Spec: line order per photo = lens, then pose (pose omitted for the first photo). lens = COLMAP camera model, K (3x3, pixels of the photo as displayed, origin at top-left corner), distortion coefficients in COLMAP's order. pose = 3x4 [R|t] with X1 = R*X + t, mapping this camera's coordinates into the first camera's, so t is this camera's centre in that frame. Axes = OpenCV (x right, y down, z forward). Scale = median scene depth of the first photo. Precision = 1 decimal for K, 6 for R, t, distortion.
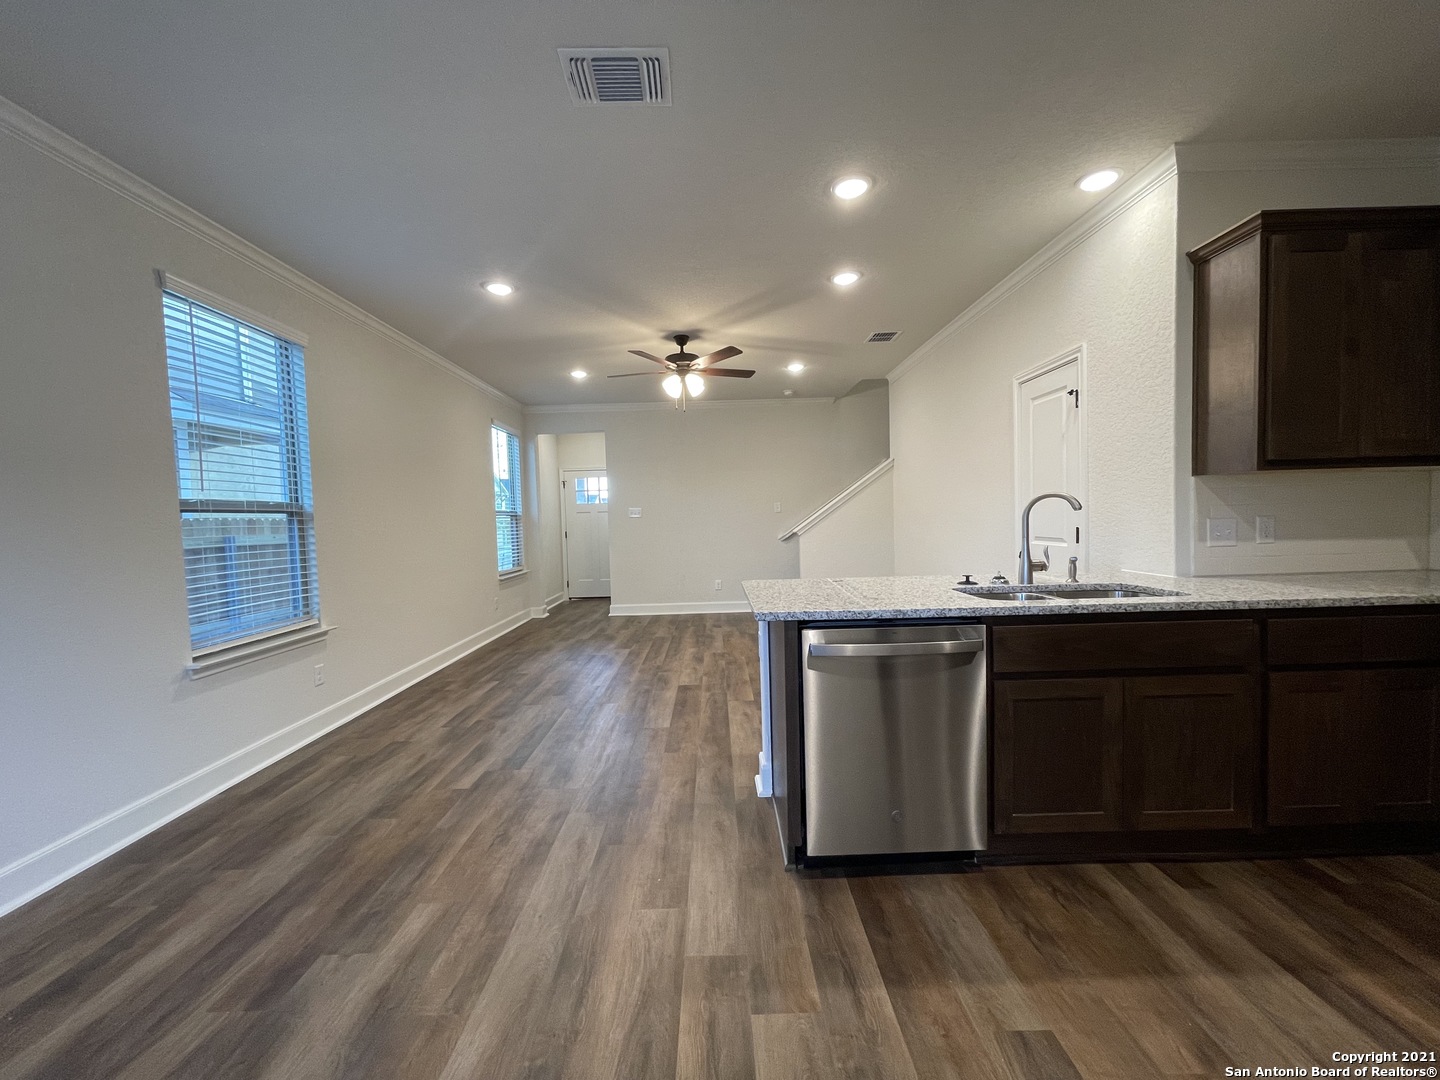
lens RADIAL K [[579.6, 0, 709.9], [0, 579.6, 539.9], [0, 0, 1]] dist [-0.001453, 0.000183]
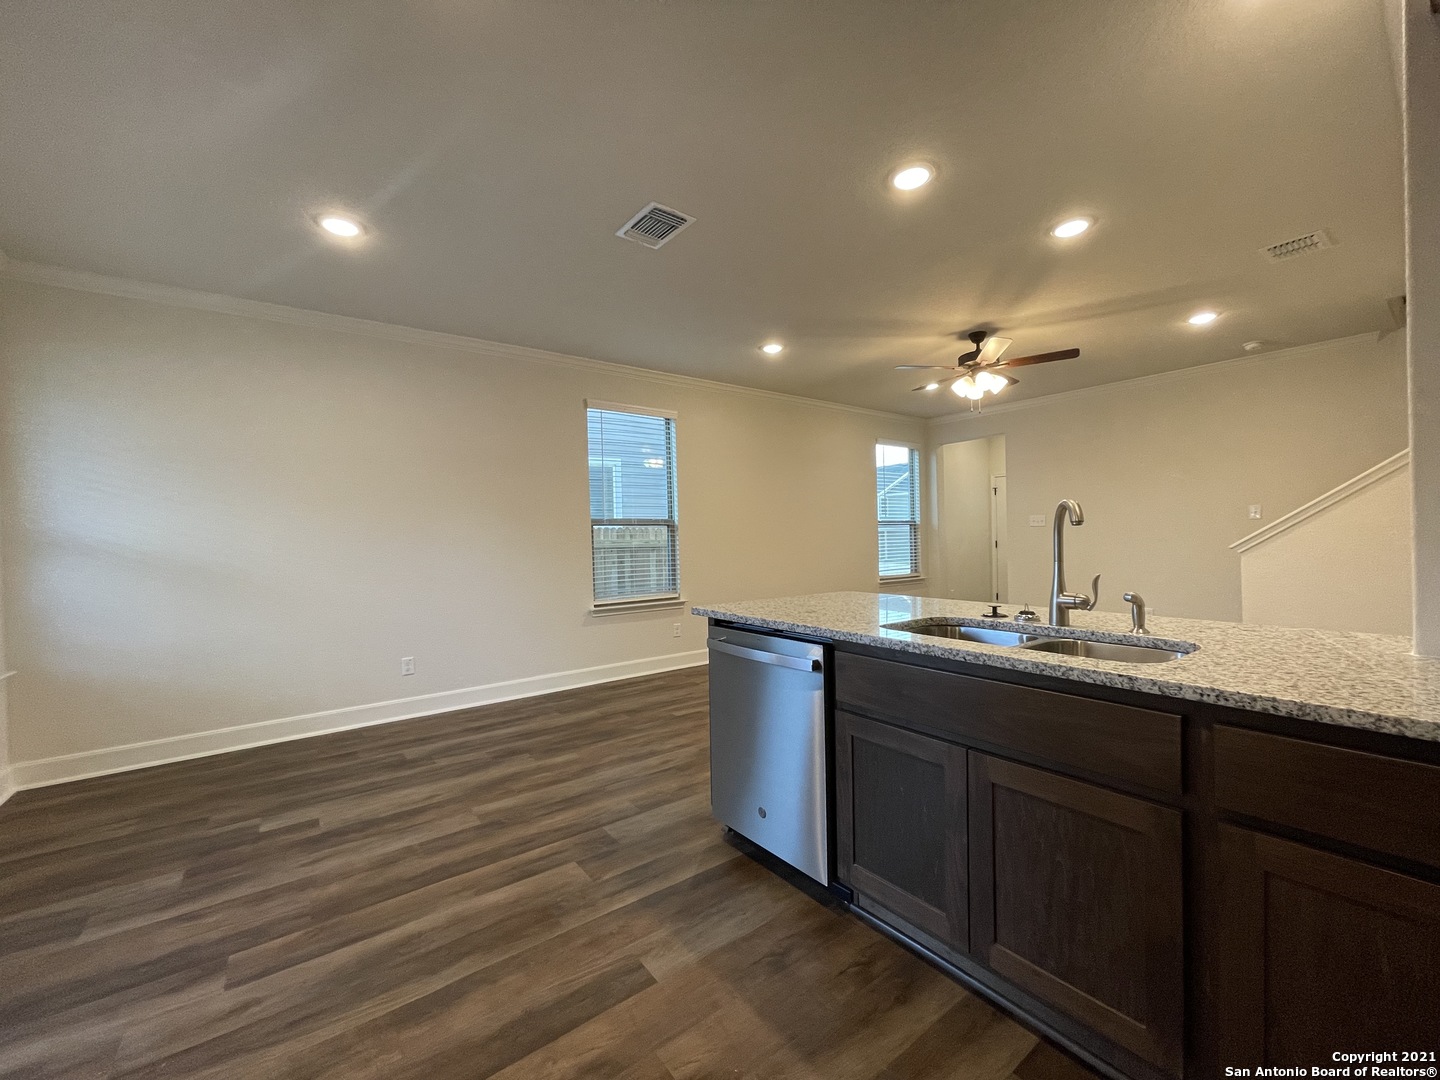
lens RADIAL K [[579.6, 0, 708.1], [0, 579.6, 538.9], [0, 0, 1]] dist [-0.001453, 0.000183]
pose [[0.593372, 0.017928, -0.804729, 0.849811], [-0.028048, 0.999605, 0.001588, -0.021003], [0.804440, 0.021629, 0.593641, 0.206884]]
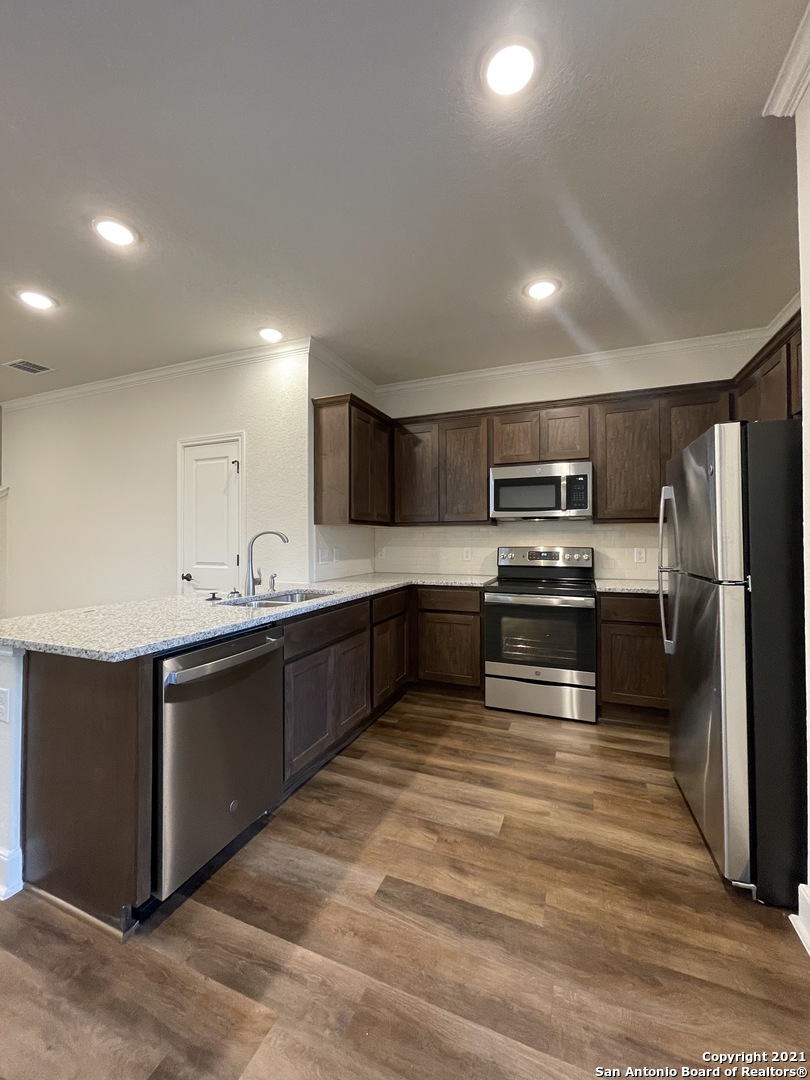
lens RADIAL K [[434.7, 0, 404.3], [0, 434.7, 532.1], [0, 0, 1]] dist [-0.001453, 0.000183]
pose [[0.374253, 0.042146, 0.926369, -0.280898], [0.030184, 0.997884, -0.057594, -0.003755], [-0.926835, 0.049516, 0.372189, 0.258897]]
